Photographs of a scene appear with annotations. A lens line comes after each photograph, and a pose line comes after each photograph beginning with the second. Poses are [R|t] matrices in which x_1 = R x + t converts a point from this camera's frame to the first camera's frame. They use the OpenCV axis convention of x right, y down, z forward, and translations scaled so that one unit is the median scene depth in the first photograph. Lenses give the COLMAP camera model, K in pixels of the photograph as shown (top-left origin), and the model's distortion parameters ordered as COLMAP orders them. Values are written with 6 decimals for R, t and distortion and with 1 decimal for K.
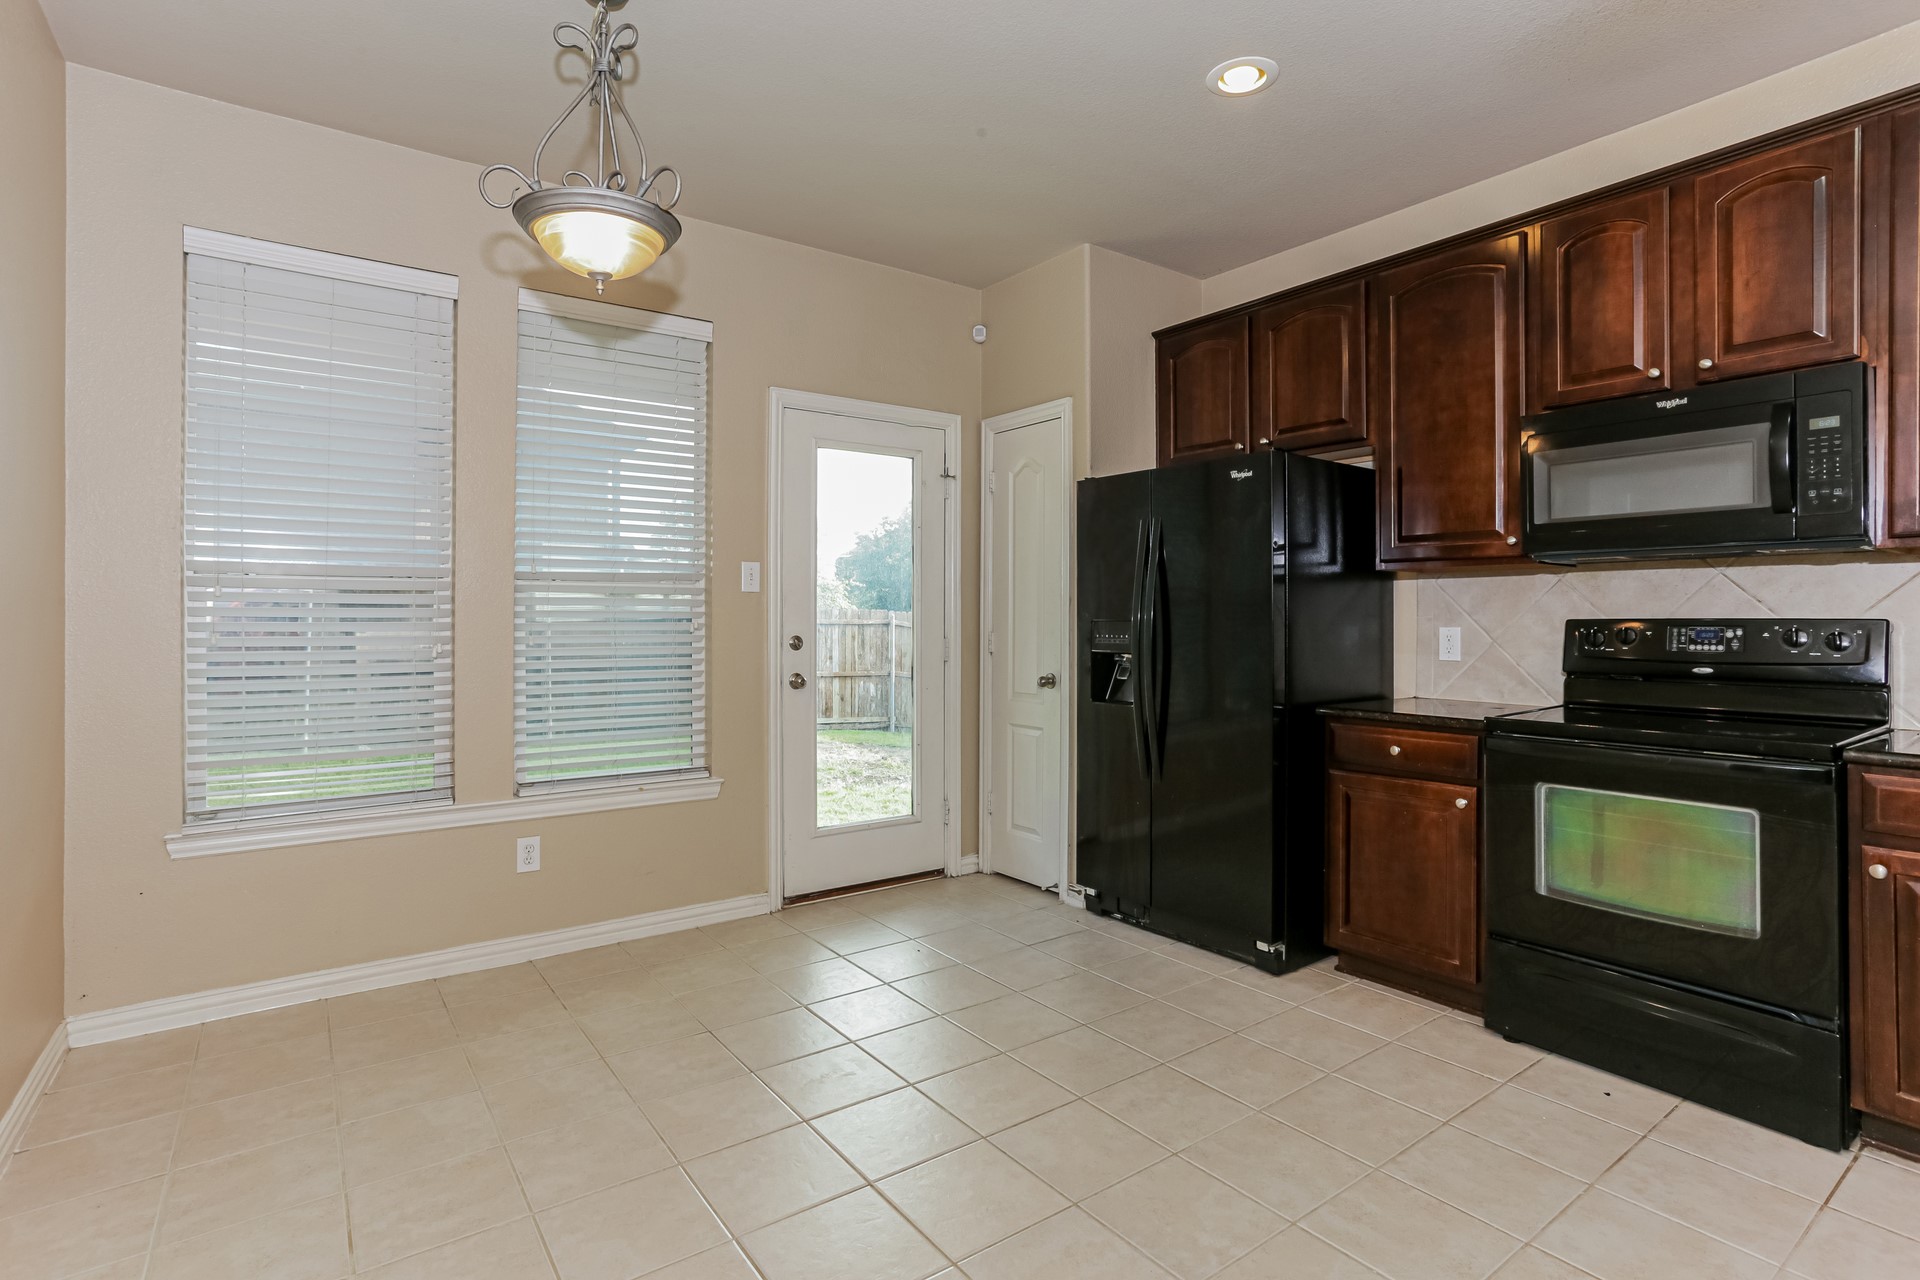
lens RADIAL K [[947.7, 0, 956.1], [0, 947.7, 610.1], [0, 0, 1]] dist [-0.060318, 0.033398]
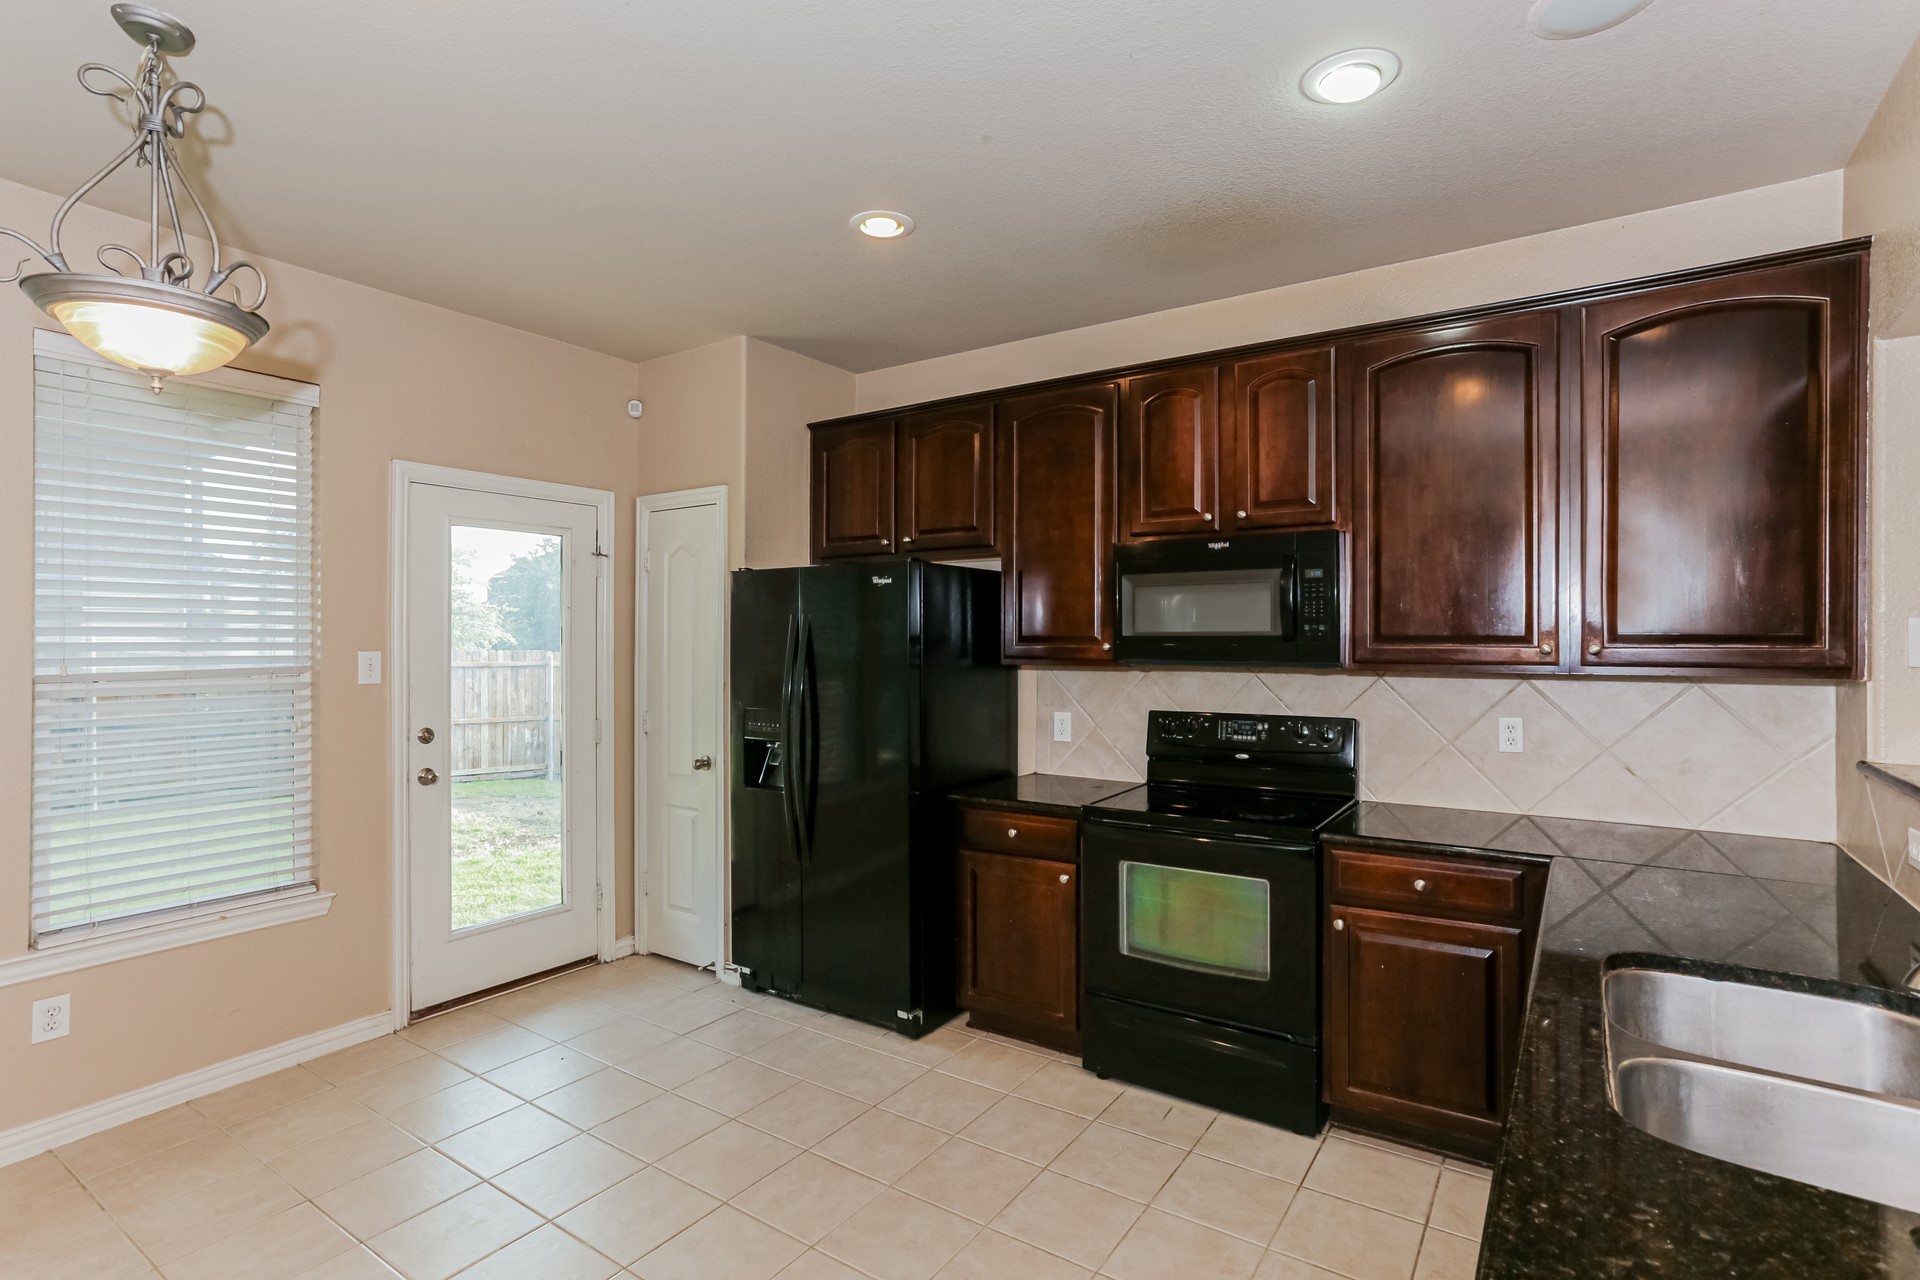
lens RADIAL K [[936.4, 0, 963.4], [0, 936.4, 630.7], [0, 0, 1]] dist [-0.059776, 0.038930]
pose [[0.940345, 0.000827, 0.340220, 0.025909], [-0.000416, 0.999999, -0.001279, -0.086683], [-0.340221, 0.001062, 0.940345, -0.041492]]
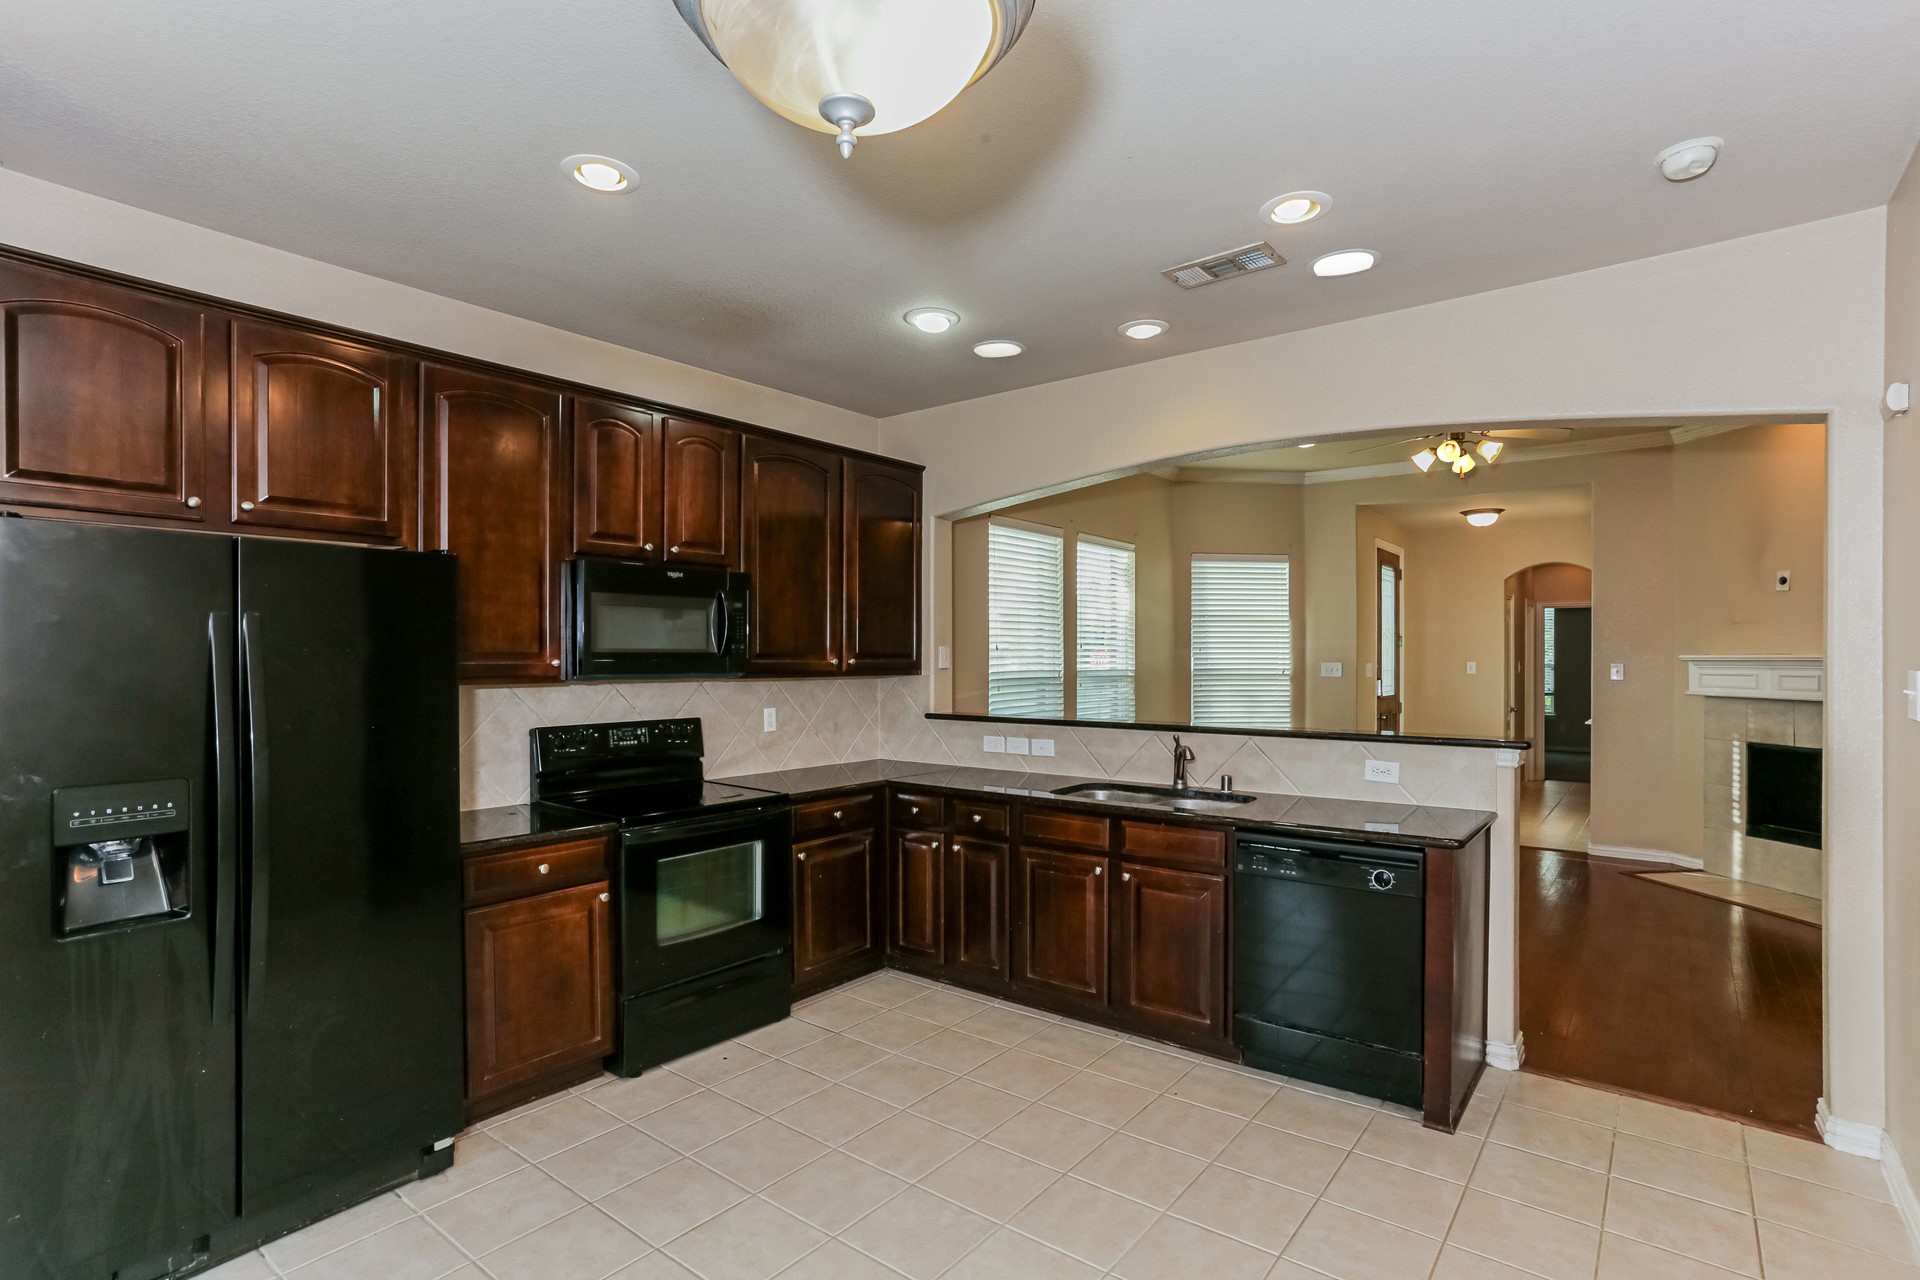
lens RADIAL K [[934.0, 0, 960.6], [0, 934.0, 653.3], [0, 0, 1]] dist [-0.060994, 0.039287]
pose [[-0.276812, 0.003620, 0.960917, -0.579845], [-0.007064, 0.999958, -0.005802, -0.077230], [-0.960898, -0.008394, -0.276774, 0.775011]]
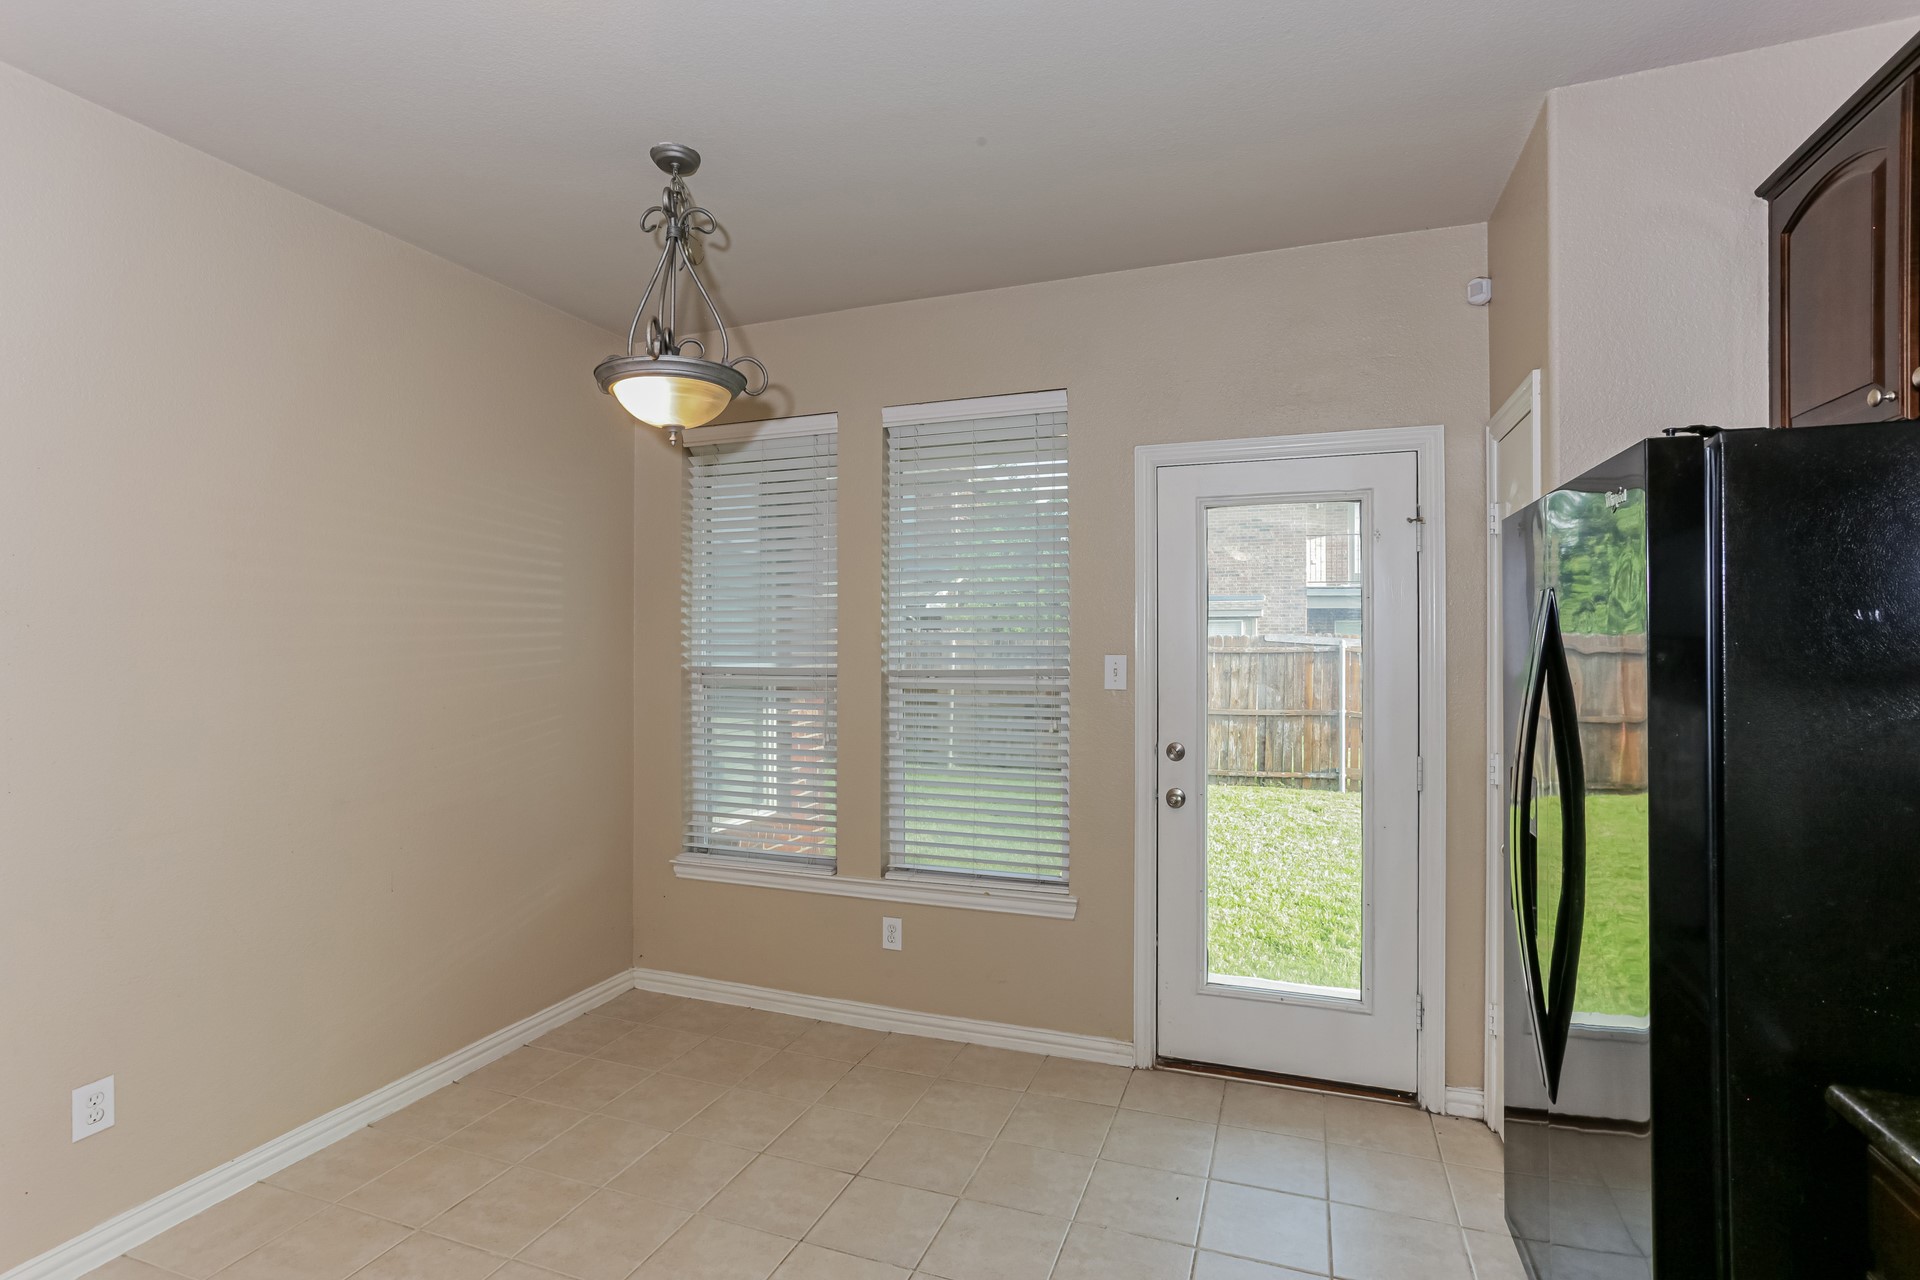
lens RADIAL K [[930.2, 0, 948.9], [0, 930.2, 641.7], [0, 0, 1]] dist [-0.054095, 0.037839]
pose [[0.547554, -0.001608, -0.836769, 0.506397], [0.010238, 0.999936, 0.004777, -0.085382], [0.836708, -0.011183, 0.547535, 0.509825]]
